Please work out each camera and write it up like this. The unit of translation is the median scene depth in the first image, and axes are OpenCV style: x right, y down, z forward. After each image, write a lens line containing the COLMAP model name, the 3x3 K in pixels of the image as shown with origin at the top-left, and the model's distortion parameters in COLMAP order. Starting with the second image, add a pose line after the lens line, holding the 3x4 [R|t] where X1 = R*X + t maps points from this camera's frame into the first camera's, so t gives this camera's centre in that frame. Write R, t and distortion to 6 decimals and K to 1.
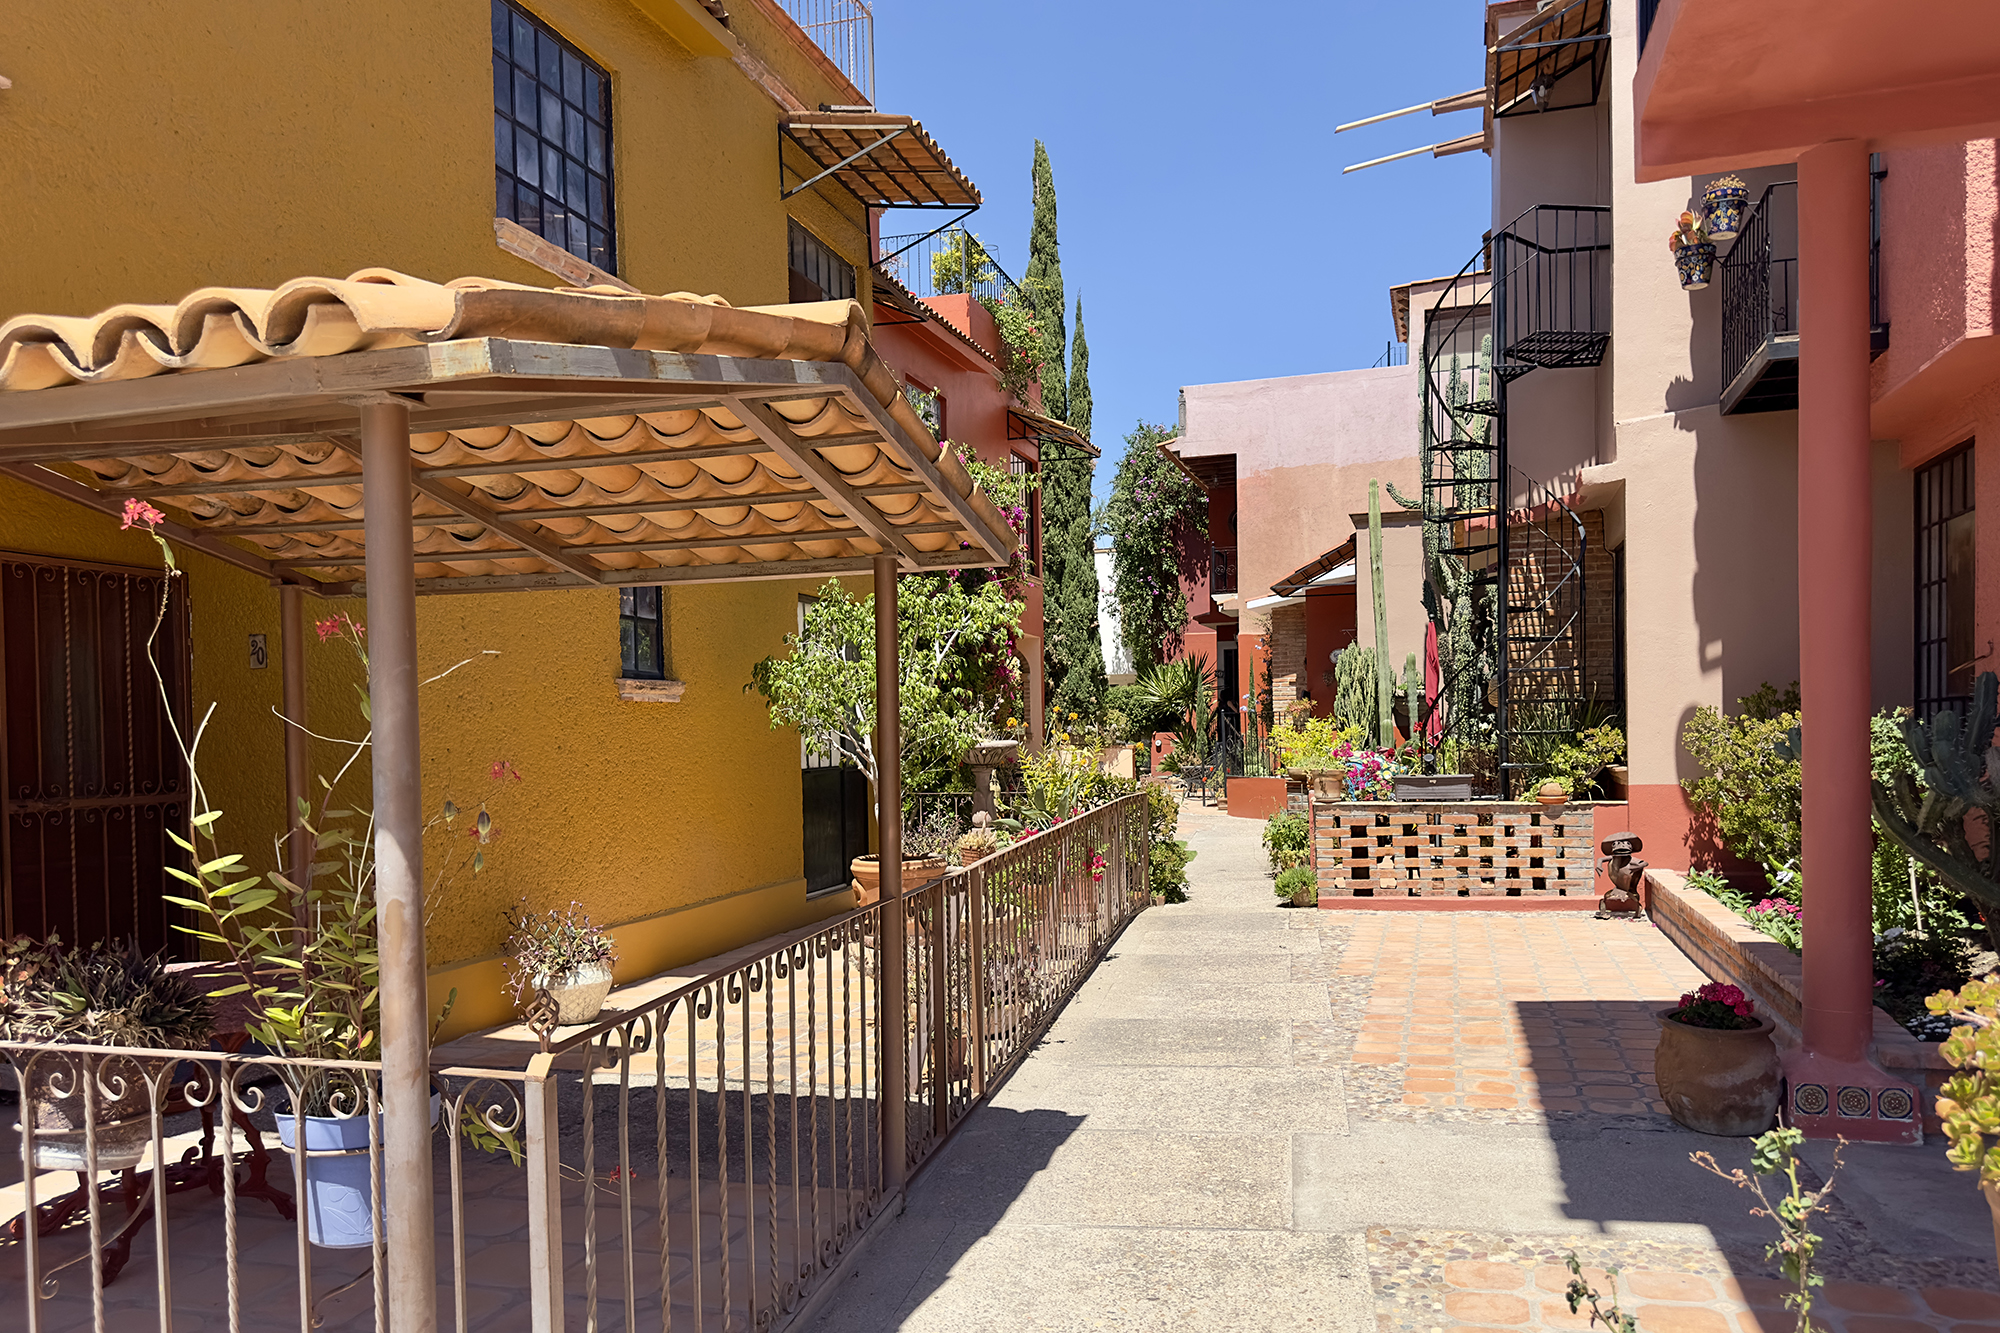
lens RADIAL K [[1403.6, 0, 993.0], [0, 1403.6, 695.0], [0, 0, 1]] dist [0.044086, -0.047359]
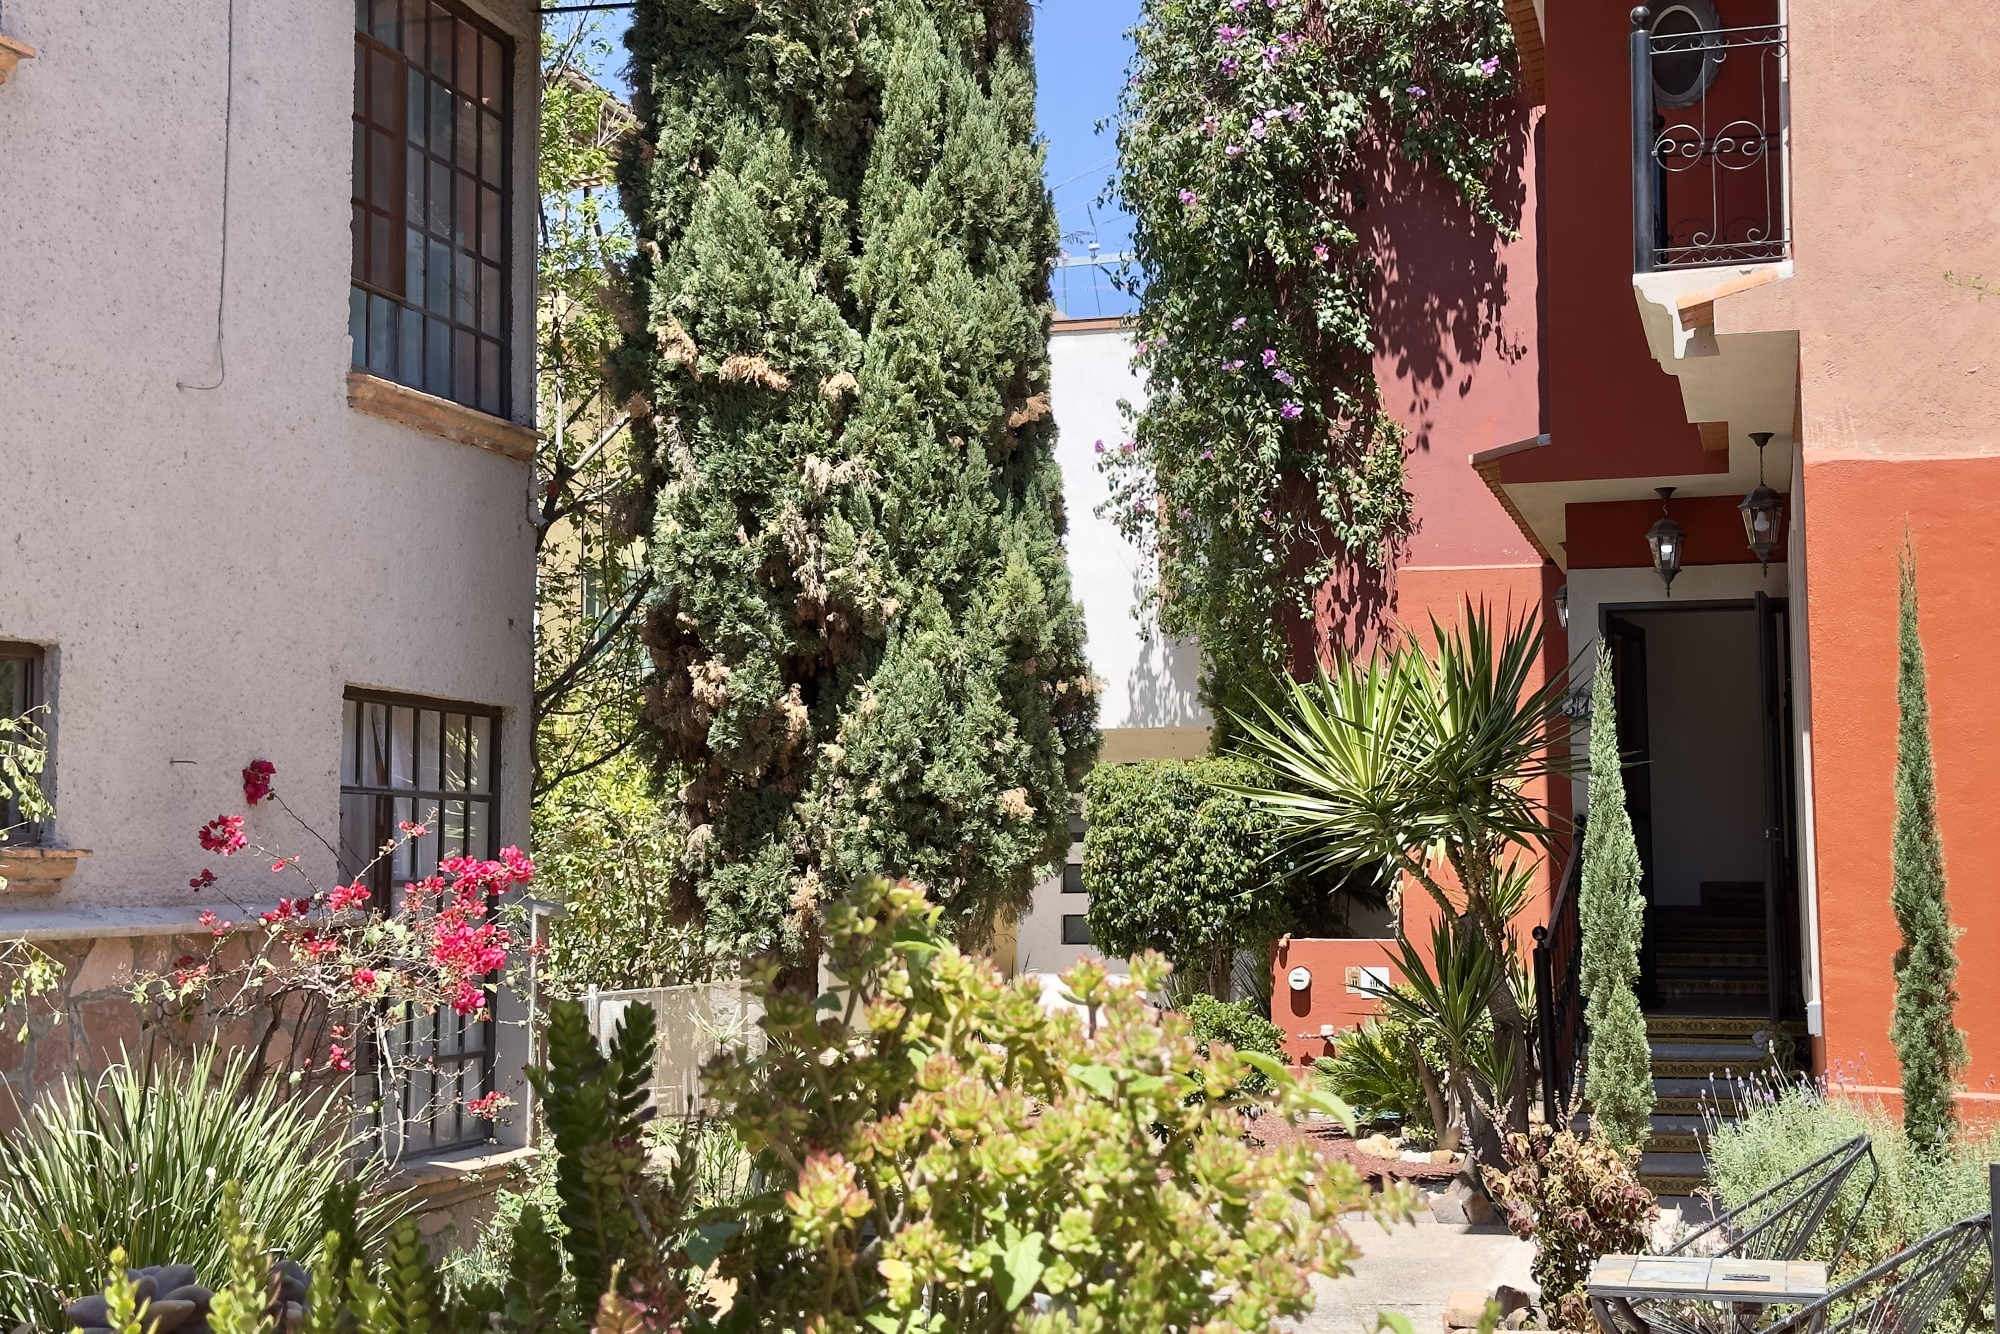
lens RADIAL K [[2715.4, 0, 1000.0], [0, 2715.4, 667.0], [0, 0, 1]] dist [0.283425, 0.014396]
pose [[0.999344, 0.009892, 0.034827, 0.043240], [-0.008050, 0.998581, -0.052641, 0.003206], [-0.035298, 0.052326, 0.998006, 0.489315]]
